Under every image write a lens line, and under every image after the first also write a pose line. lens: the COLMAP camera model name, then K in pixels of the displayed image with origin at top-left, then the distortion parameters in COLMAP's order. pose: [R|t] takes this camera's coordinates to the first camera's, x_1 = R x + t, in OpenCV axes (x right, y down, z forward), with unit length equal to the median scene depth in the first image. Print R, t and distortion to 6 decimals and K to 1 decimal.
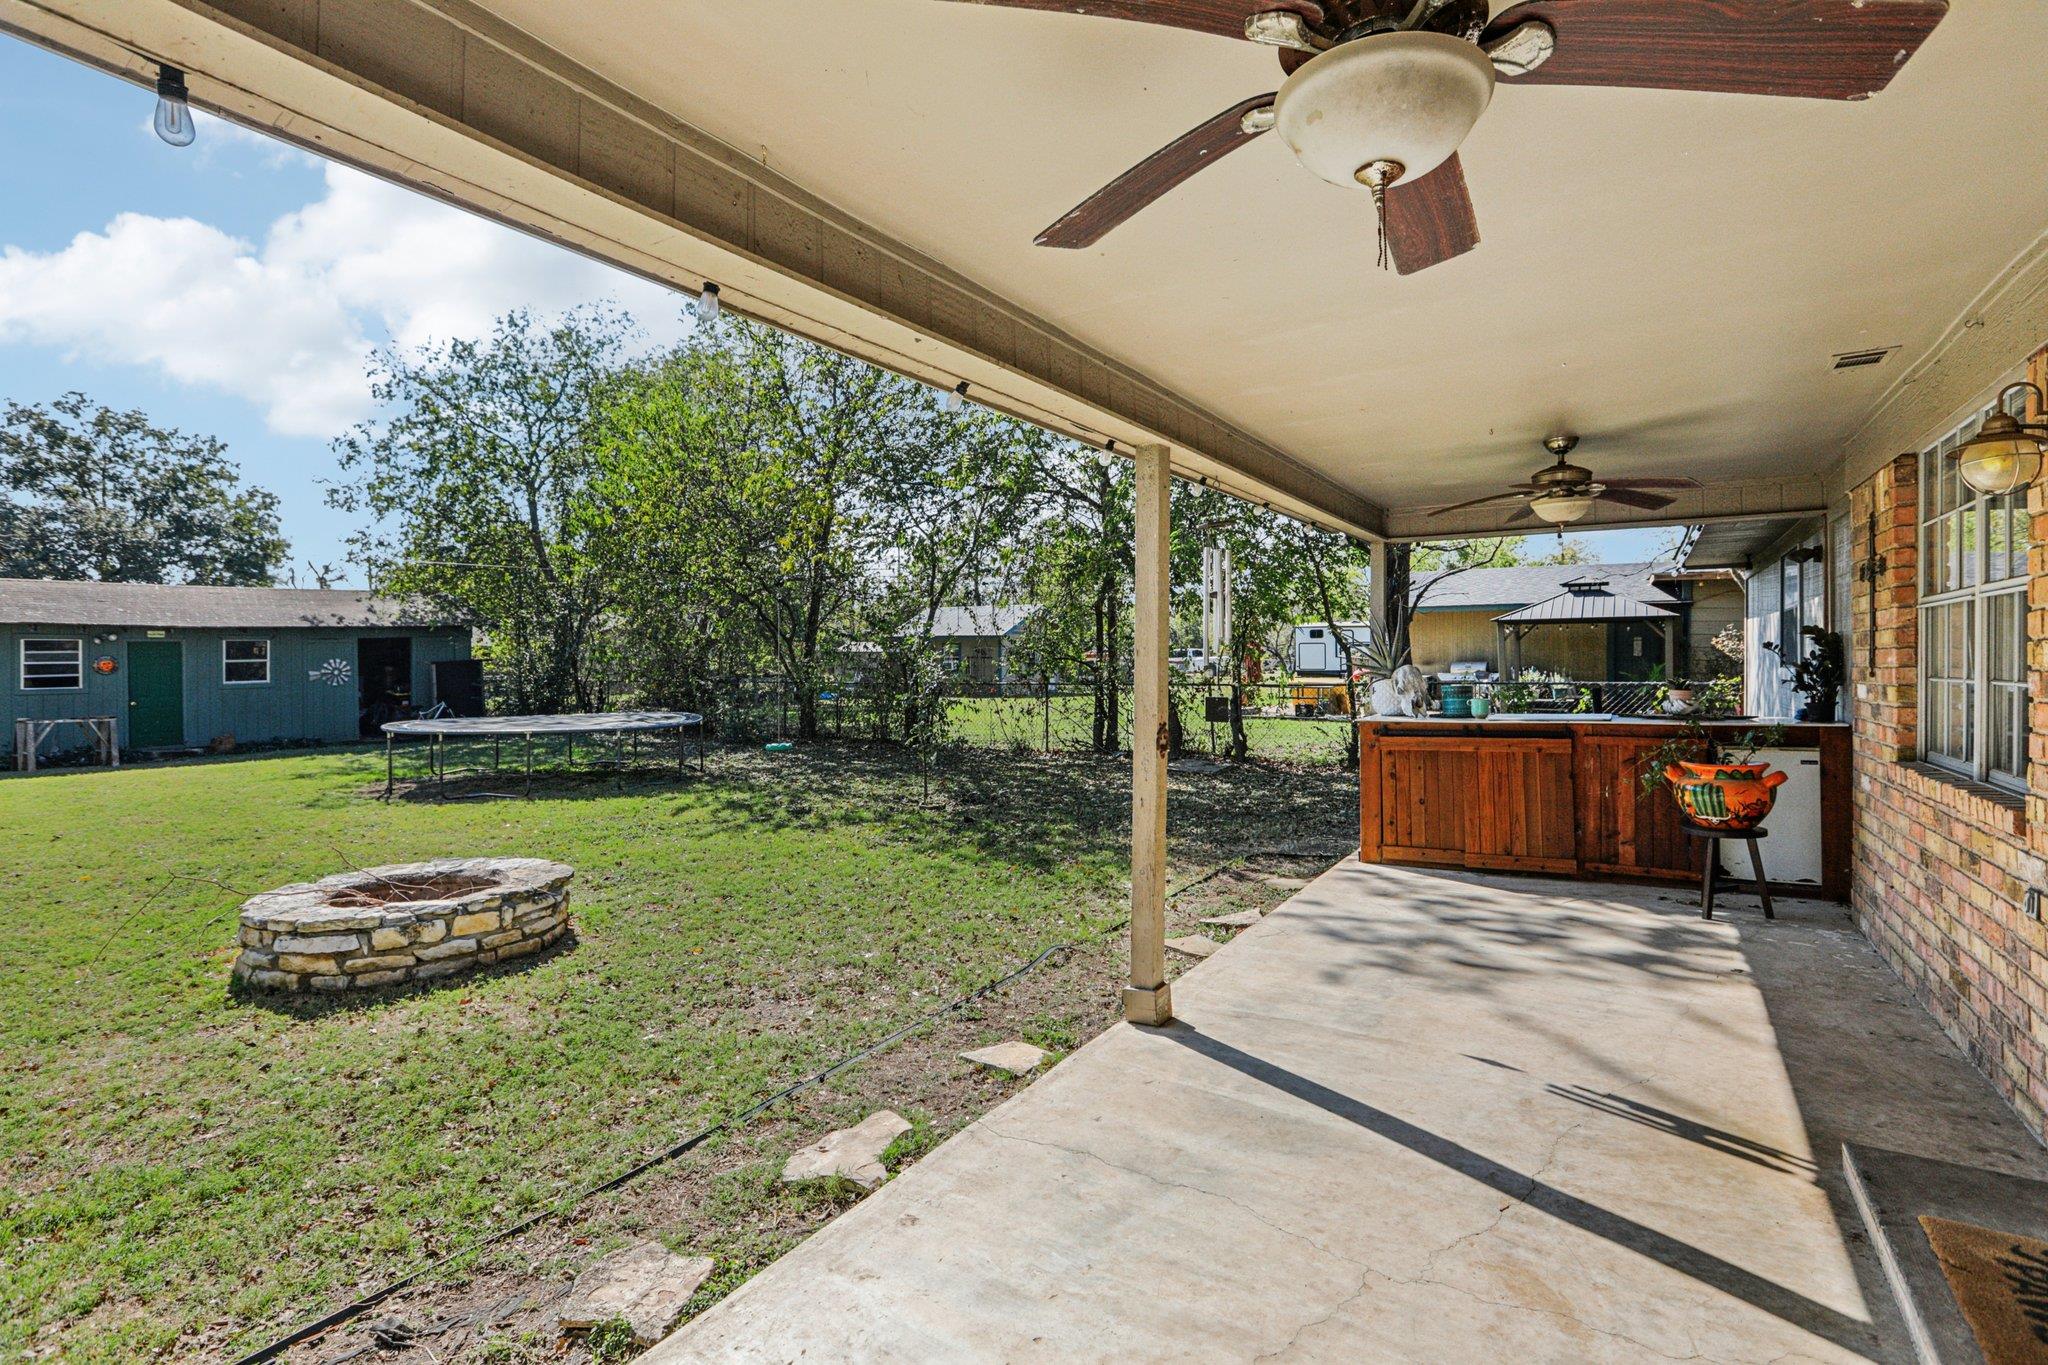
lens RADIAL K [[941.6, 0, 1016.2], [0, 941.6, 668.1], [0, 0, 1]] dist [-0.073005, 0.025560]
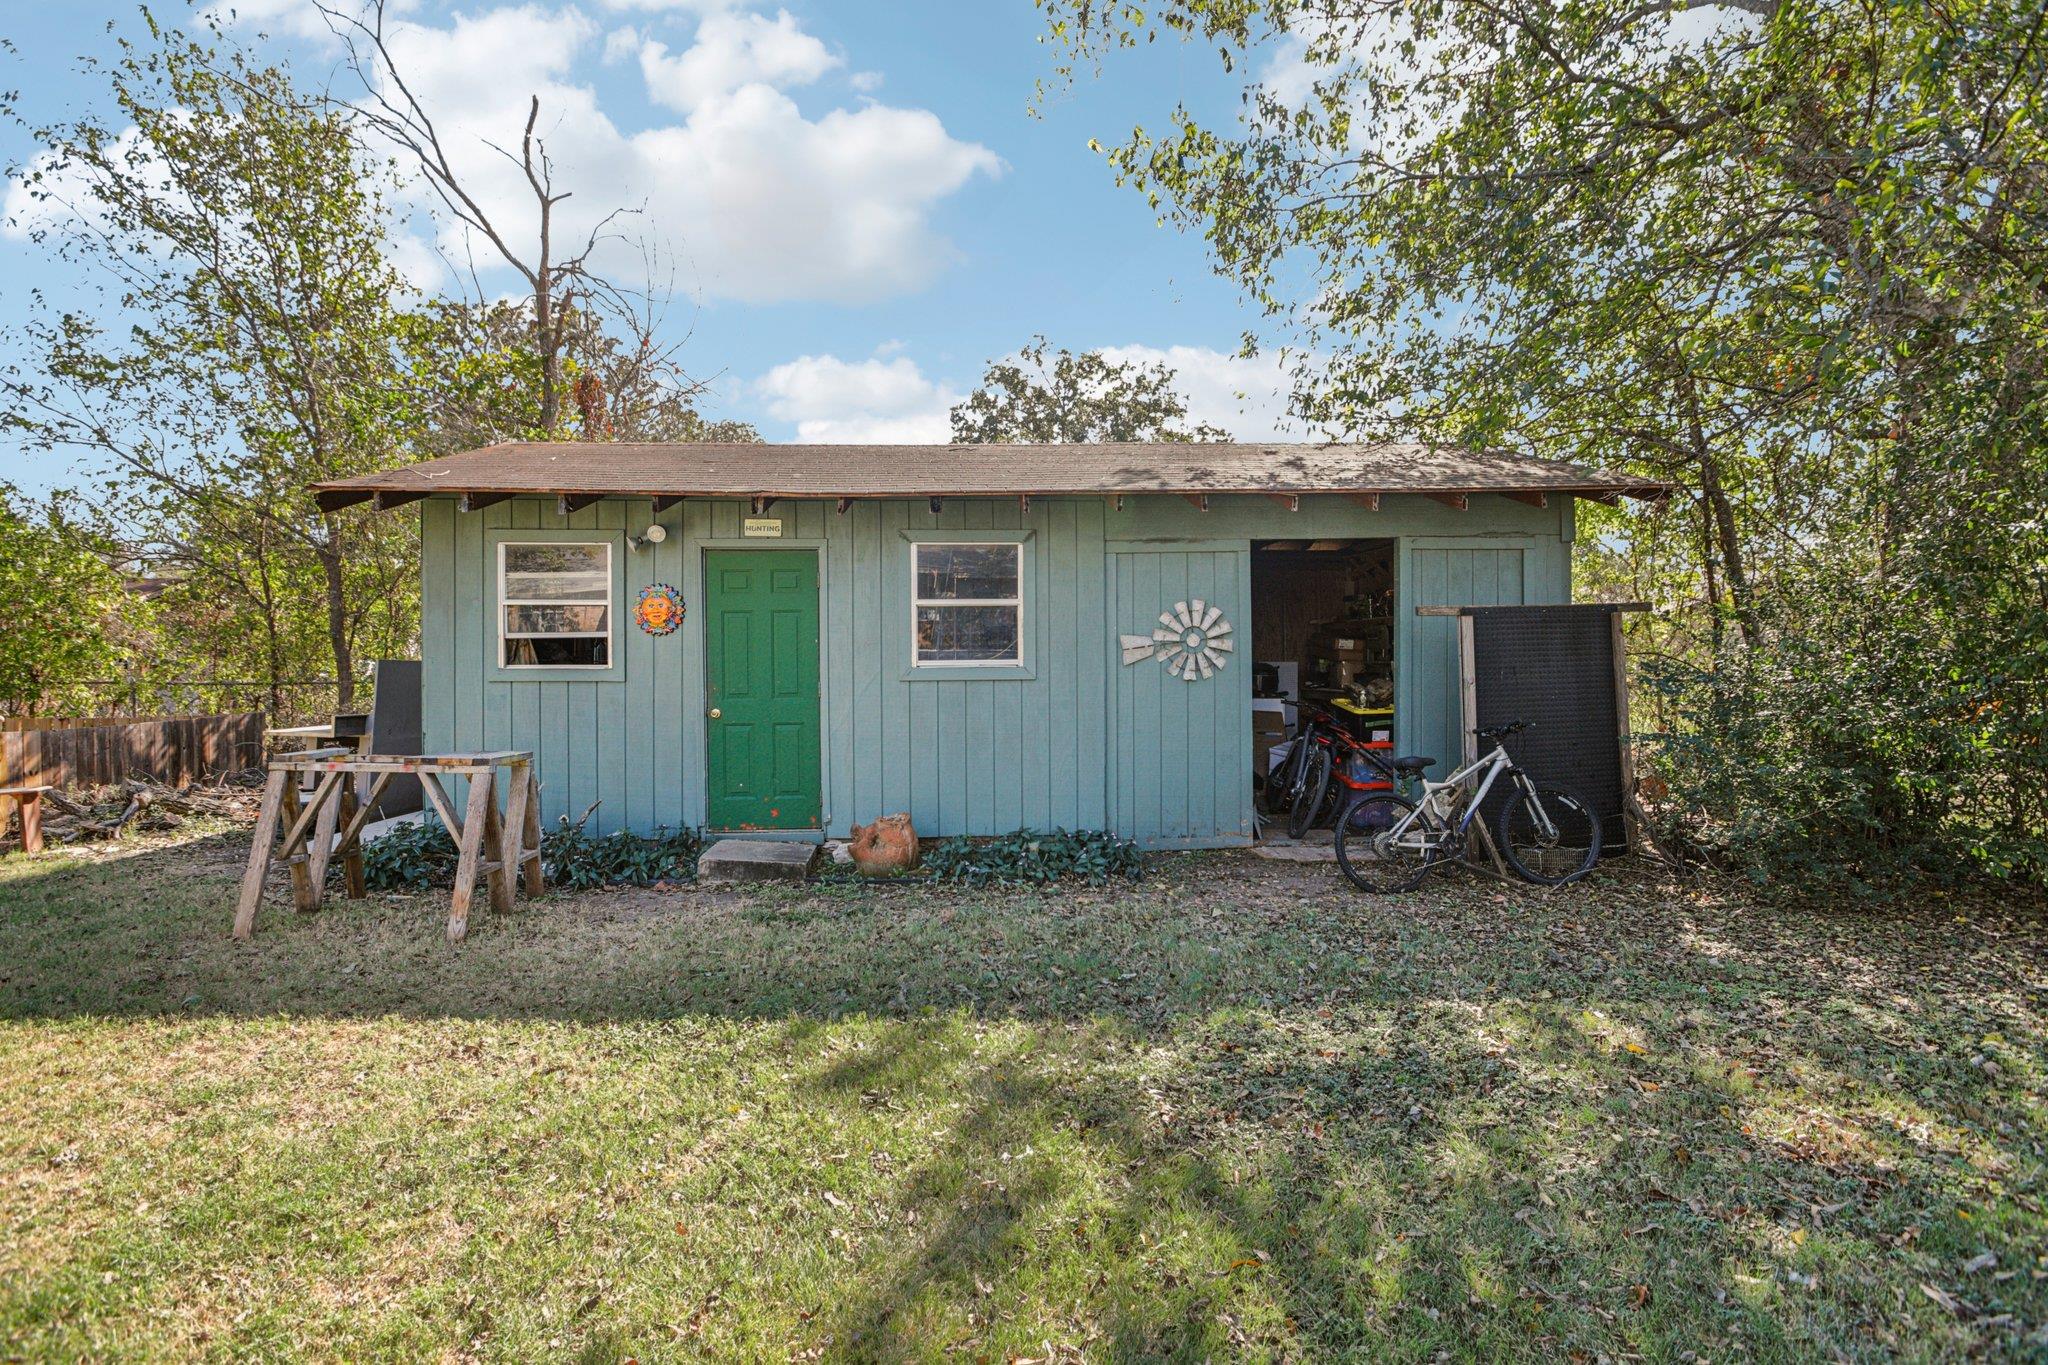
lens RADIAL K [[953.6, 0, 1023.0], [0, 953.6, 672.1], [0, 0, 1]] dist [-0.051076, 0.015525]
pose [[0.584768, 0.021188, -0.810924, -1.866294], [-0.014448, 0.999772, 0.015703, 0.045431], [0.811072, 0.002534, 0.584941, 2.783978]]
